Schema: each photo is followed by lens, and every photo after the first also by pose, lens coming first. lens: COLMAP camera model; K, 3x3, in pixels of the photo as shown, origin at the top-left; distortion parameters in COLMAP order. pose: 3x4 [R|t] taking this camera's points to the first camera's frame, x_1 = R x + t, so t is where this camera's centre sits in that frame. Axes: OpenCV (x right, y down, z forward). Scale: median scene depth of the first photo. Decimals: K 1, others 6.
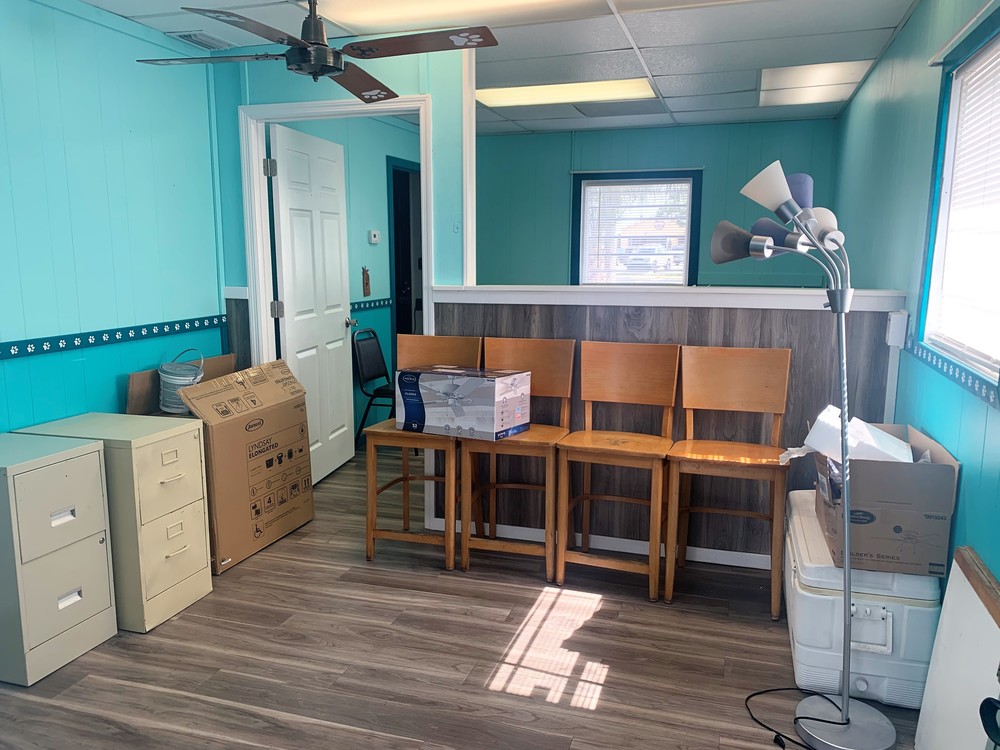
lens RADIAL K [[775.3, 0, 499.1], [0, 775.3, 378.9], [0, 0, 1]] dist [0.057213, -0.063922]
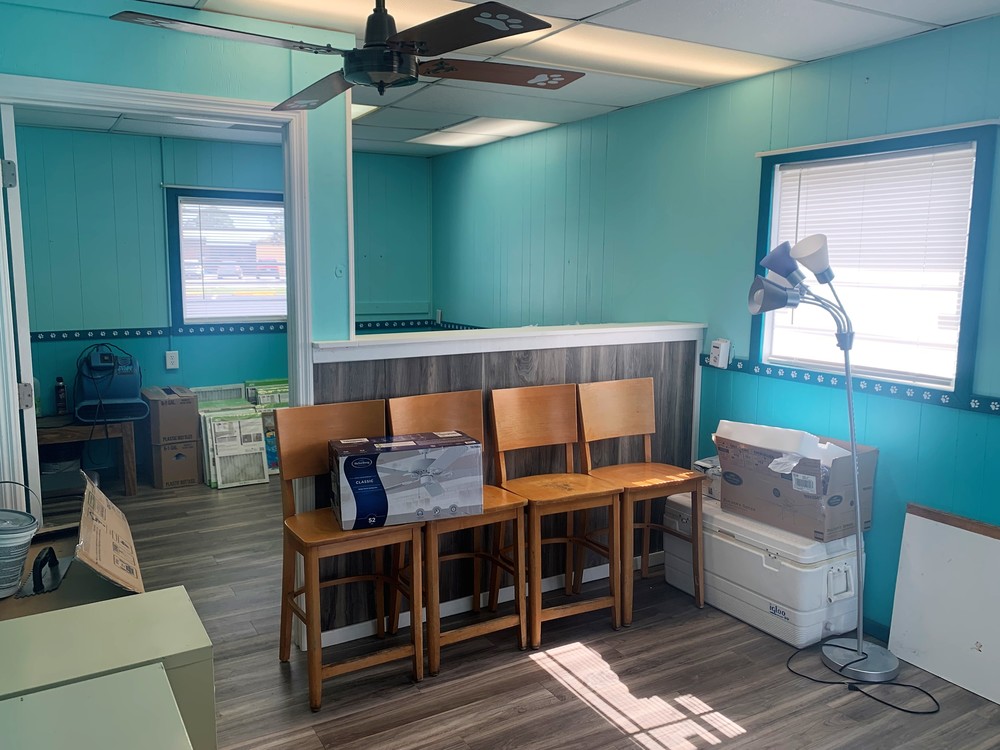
lens RADIAL K [[817.5, 0, 502.9], [0, 817.5, 370.8], [0, 0, 1]] dist [0.013287, 0.000868]
pose [[0.663866, -0.098372, 0.741353, -0.649657], [0.117827, 0.992688, 0.026210, -0.101529], [-0.738511, 0.069951, 0.670603, 0.331933]]
